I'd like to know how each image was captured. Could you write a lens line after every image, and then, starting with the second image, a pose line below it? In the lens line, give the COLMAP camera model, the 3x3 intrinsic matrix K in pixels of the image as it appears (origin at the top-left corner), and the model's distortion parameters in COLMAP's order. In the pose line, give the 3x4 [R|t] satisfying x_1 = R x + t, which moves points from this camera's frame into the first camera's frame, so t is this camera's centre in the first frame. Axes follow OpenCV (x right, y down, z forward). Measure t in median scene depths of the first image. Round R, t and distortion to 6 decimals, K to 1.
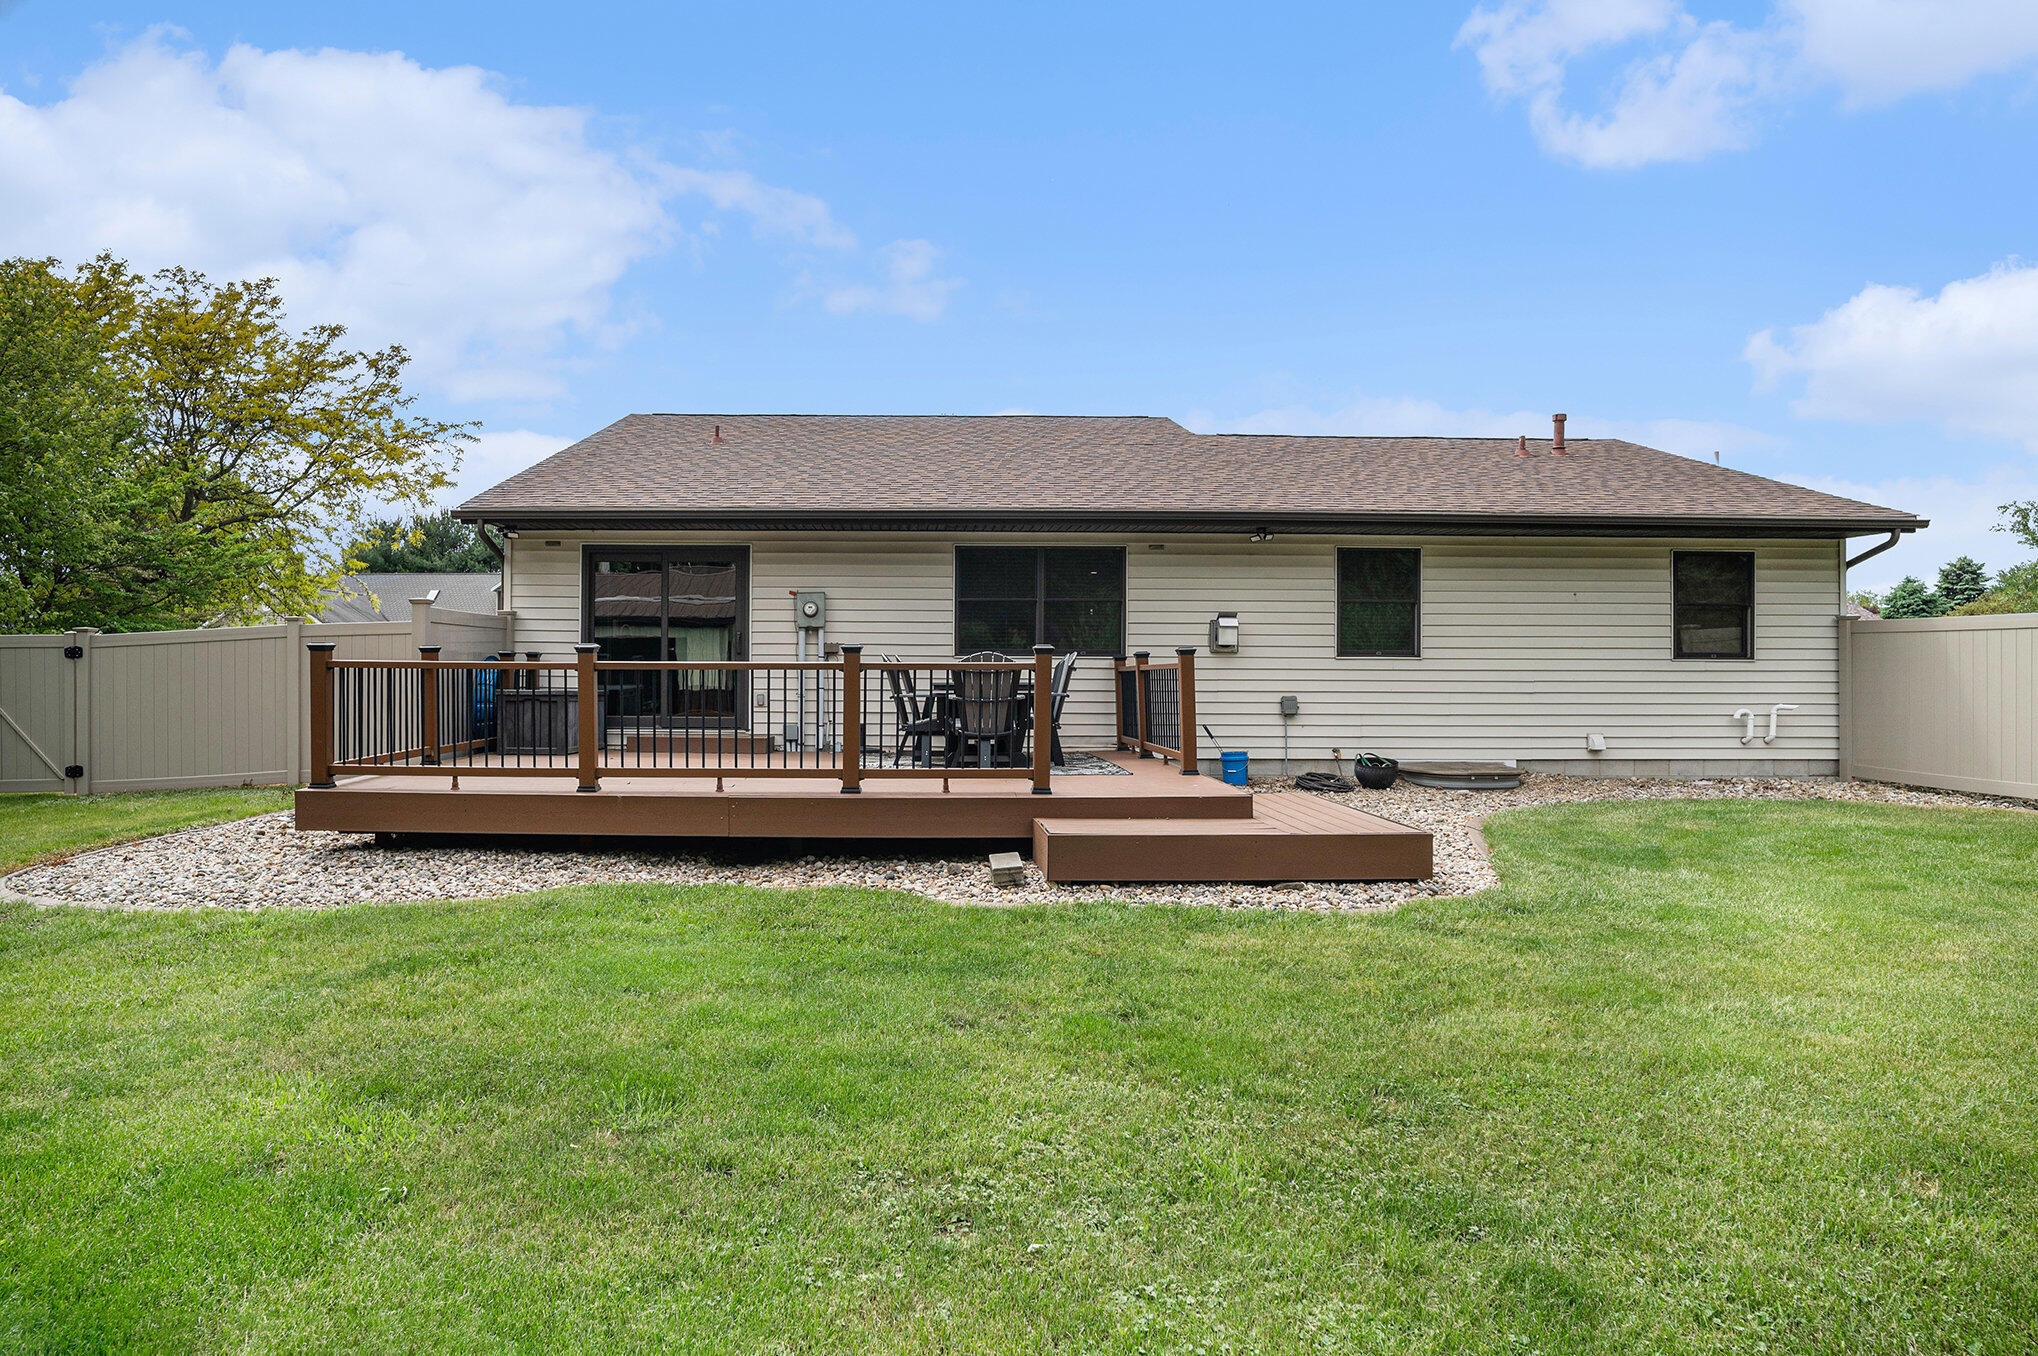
lens RADIAL K [[1130.8, 0, 1019.0], [0, 1130.8, 678.0], [0, 0, 1]] dist [-0.050620, 0.000264]
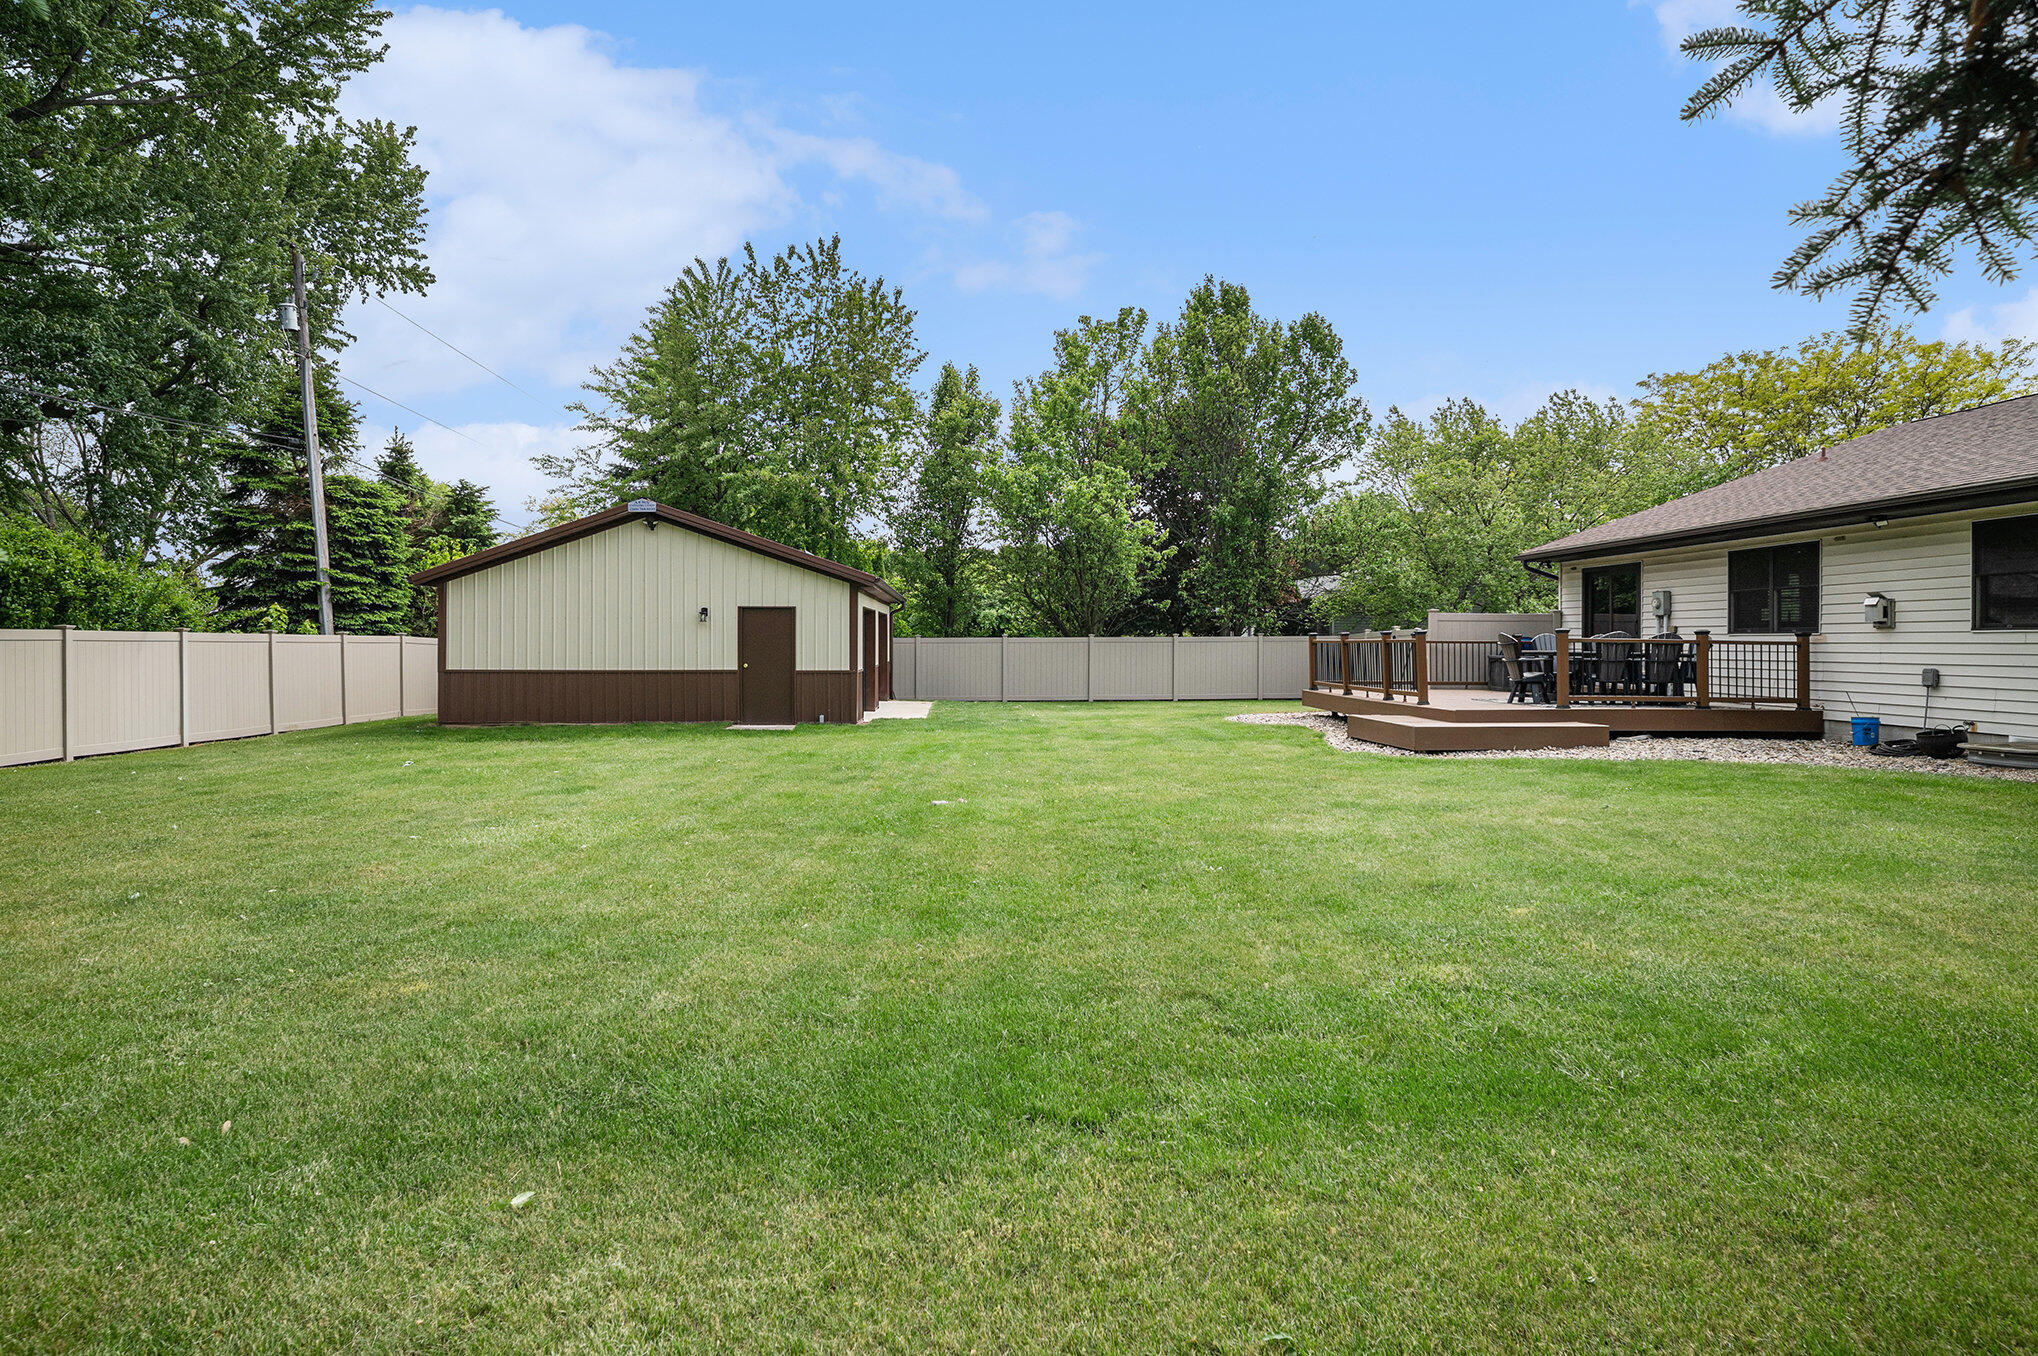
lens RADIAL K [[1246.3, 0, 1019.0], [0, 1246.3, 678.0], [0, 0, 1]] dist [-0.002574, 0.001422]
pose [[0.087444, 0.023515, -0.995892, 1.321531], [-0.009741, 0.999694, 0.022750, 0.006676], [0.996122, 0.007712, 0.087646, 0.050041]]
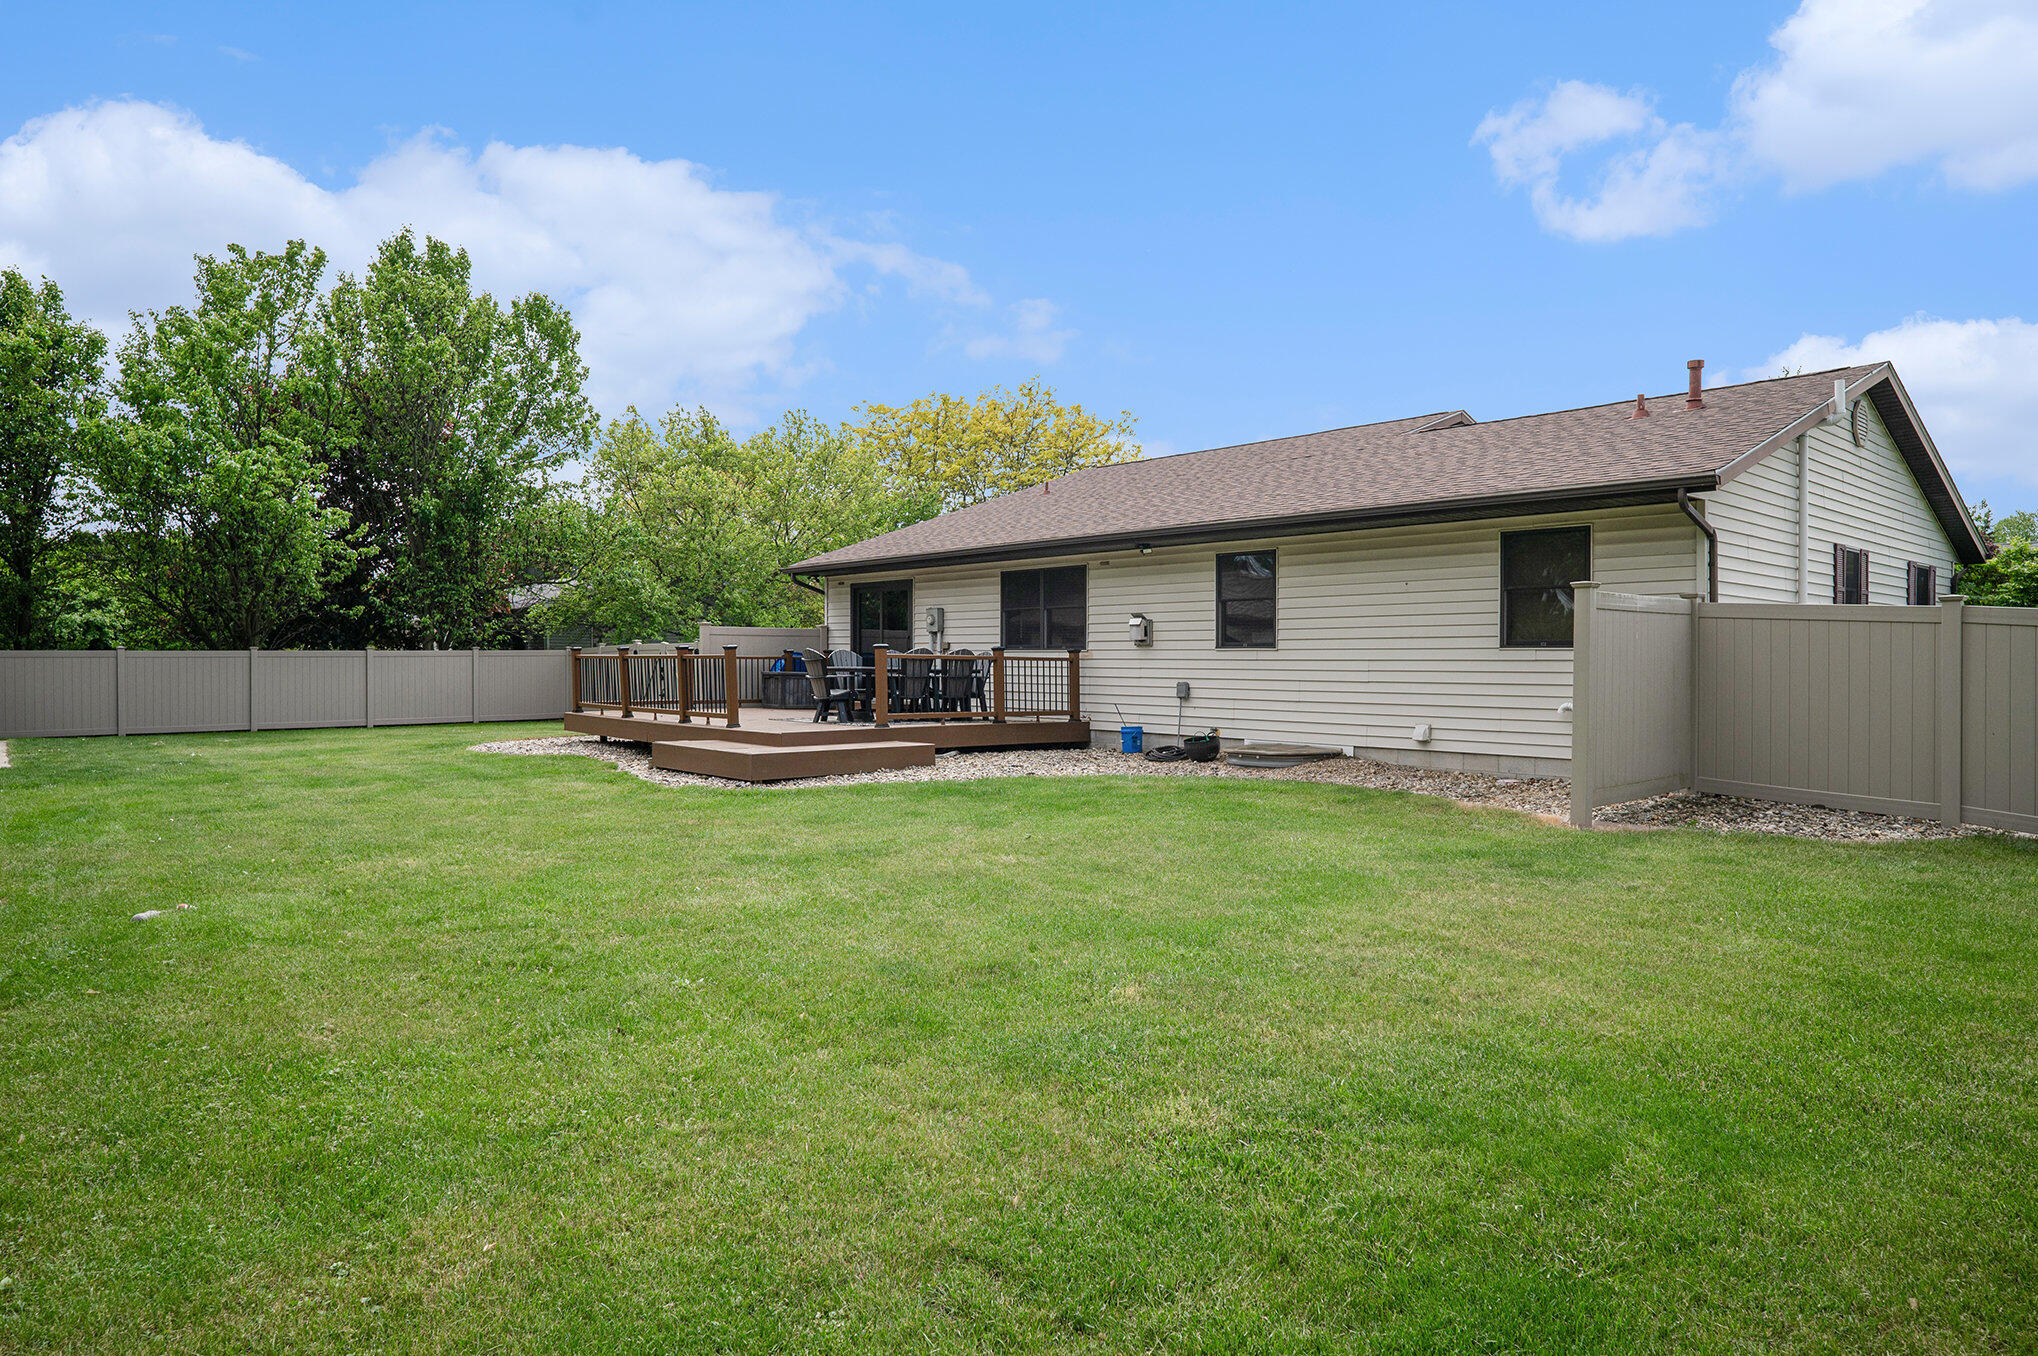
lens RADIAL K [[1246.3, 0, 1019.0], [0, 1246.3, 678.0], [0, 0, 1]] dist [-0.002574, 0.001422]
pose [[0.665957, 0.008442, -0.745943, 1.101116], [-0.005672, 0.999964, 0.006254, 0.004518], [0.745969, 0.000066, 0.665981, -0.001790]]
